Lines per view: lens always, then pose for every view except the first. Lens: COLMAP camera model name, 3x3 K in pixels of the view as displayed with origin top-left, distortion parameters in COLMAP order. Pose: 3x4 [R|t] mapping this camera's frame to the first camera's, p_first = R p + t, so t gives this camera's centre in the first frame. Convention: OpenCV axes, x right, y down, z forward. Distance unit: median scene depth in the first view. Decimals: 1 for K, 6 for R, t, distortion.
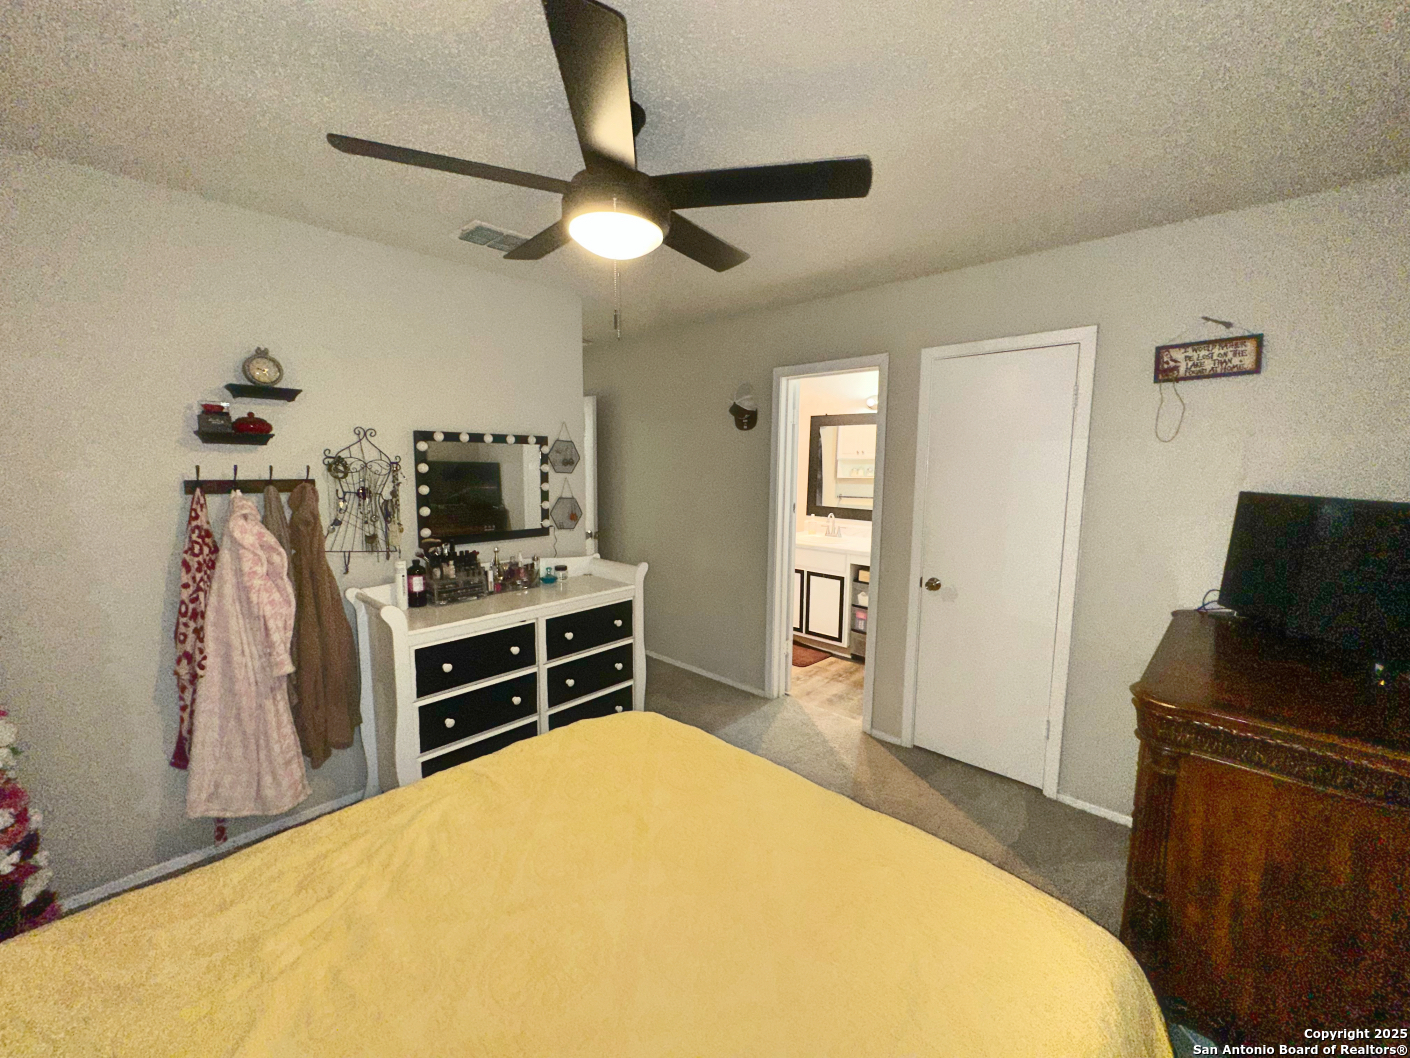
lens RADIAL K [[563.5, 0, 706.6], [0, 563.5, 529.1], [0, 0, 1]] dist [-0.001633, 0.000323]
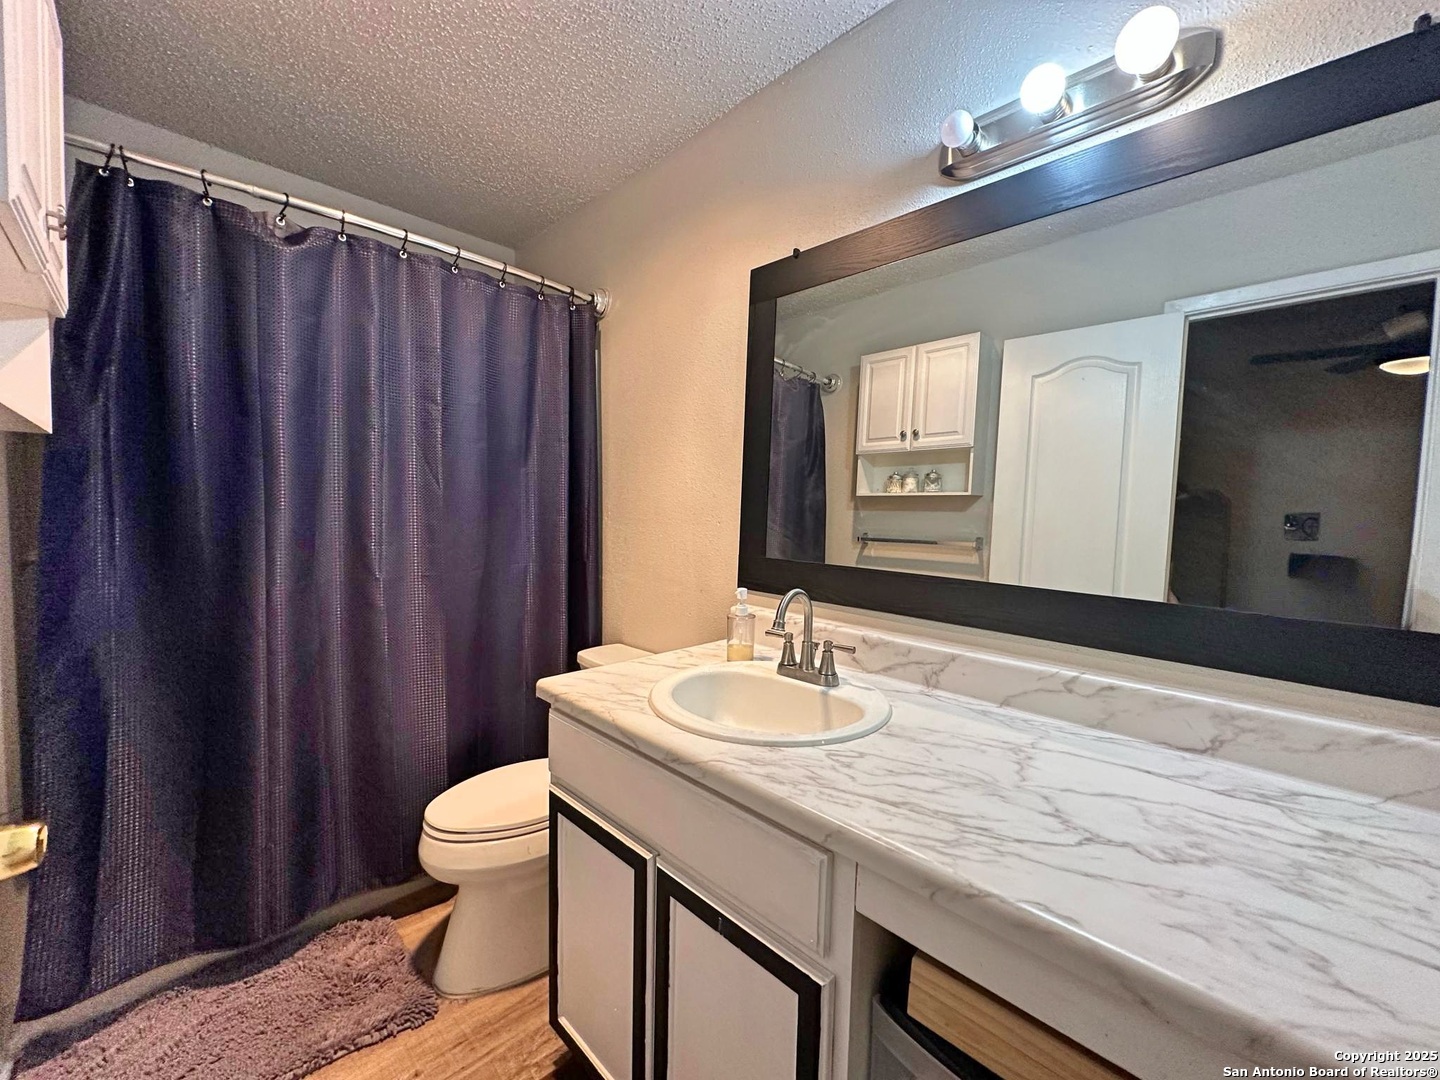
lens RADIAL K [[575.5, 0, 721.6], [0, 575.5, 540.1], [0, 0, 1]] dist [-0.001633, 0.000323]
pose [[0.998702, 0.023808, -0.045035, 0.151384], [-0.026662, 0.997601, -0.063882, -0.025581], [0.043406, 0.065000, 0.996941, 0.561854]]
